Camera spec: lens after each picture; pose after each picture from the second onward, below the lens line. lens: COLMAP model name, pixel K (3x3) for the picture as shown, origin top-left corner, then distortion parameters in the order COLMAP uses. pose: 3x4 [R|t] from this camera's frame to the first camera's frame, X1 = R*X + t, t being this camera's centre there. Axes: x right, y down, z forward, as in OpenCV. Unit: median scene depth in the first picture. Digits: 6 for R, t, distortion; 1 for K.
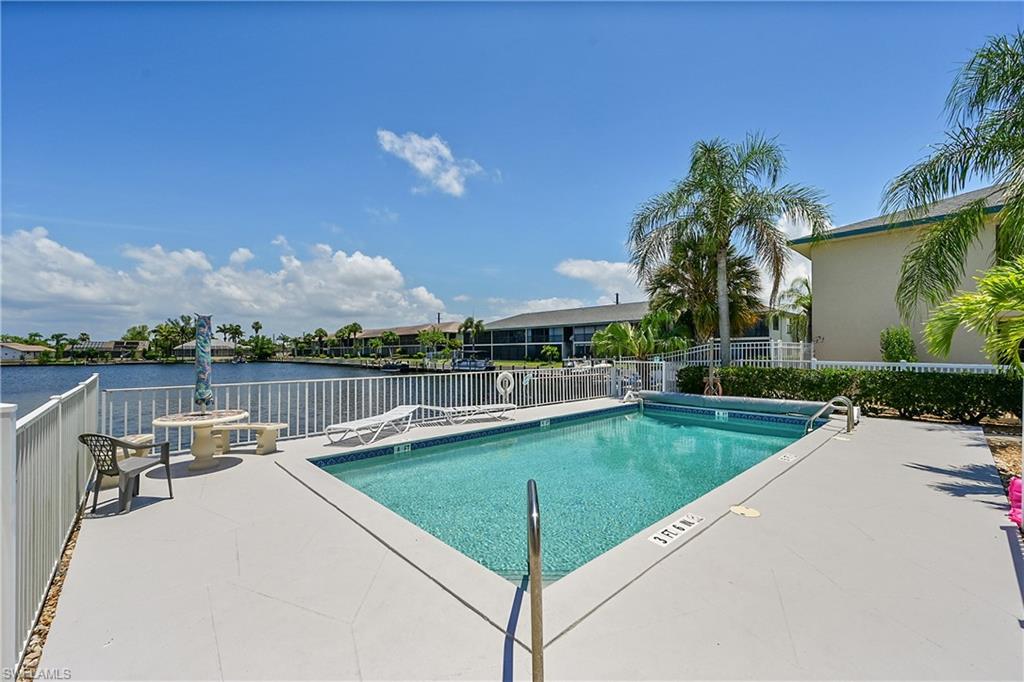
lens RADIAL K [[420.0, 0, 520.7], [0, 420.0, 342.7], [0, 0, 1]] dist [-0.001952, -0.000316]
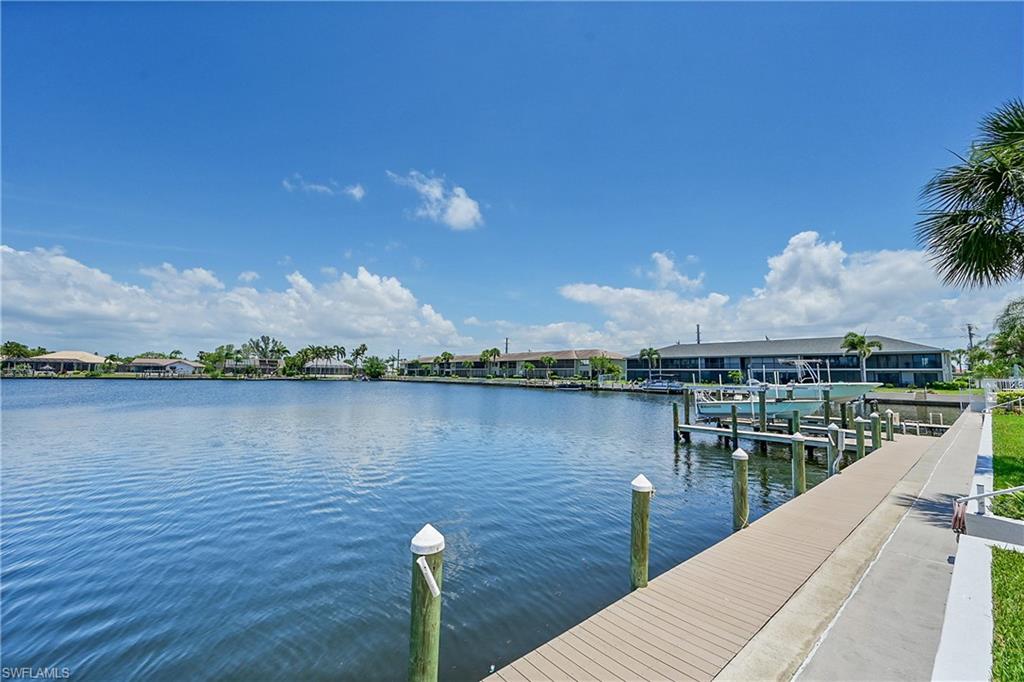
lens RADIAL K [[420.1, 0, 512.0], [0, 420.1, 341.0], [0, 0, 1]] dist [-0.001393, -0.000200]
pose [[0.999641, 0.016840, -0.020819, -0.254461], [-0.018020, 0.998163, -0.057843, 0.000062], [0.019806, 0.058198, 0.998109, -0.133240]]
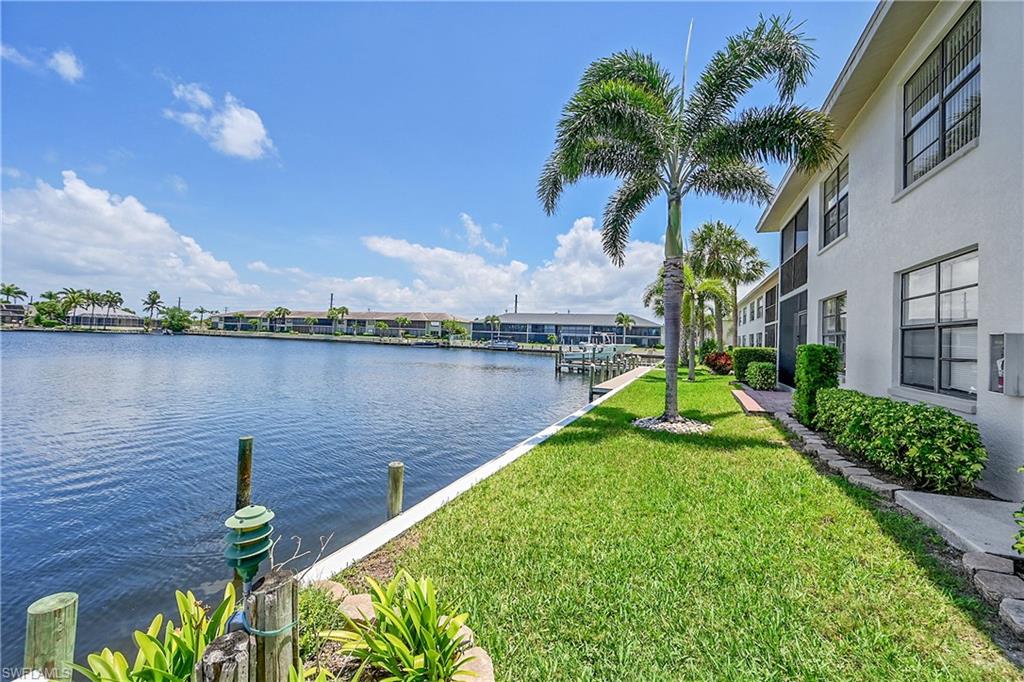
lens RADIAL K [[420.0, 0, 520.7], [0, 420.0, 342.7], [0, 0, 1]] dist [-0.001952, -0.000316]
pose [[0.897333, 0.032157, 0.440181, -0.366466], [-0.050316, 0.998293, 0.029642, -0.003402], [-0.438476, -0.048747, 0.897420, -0.247119]]
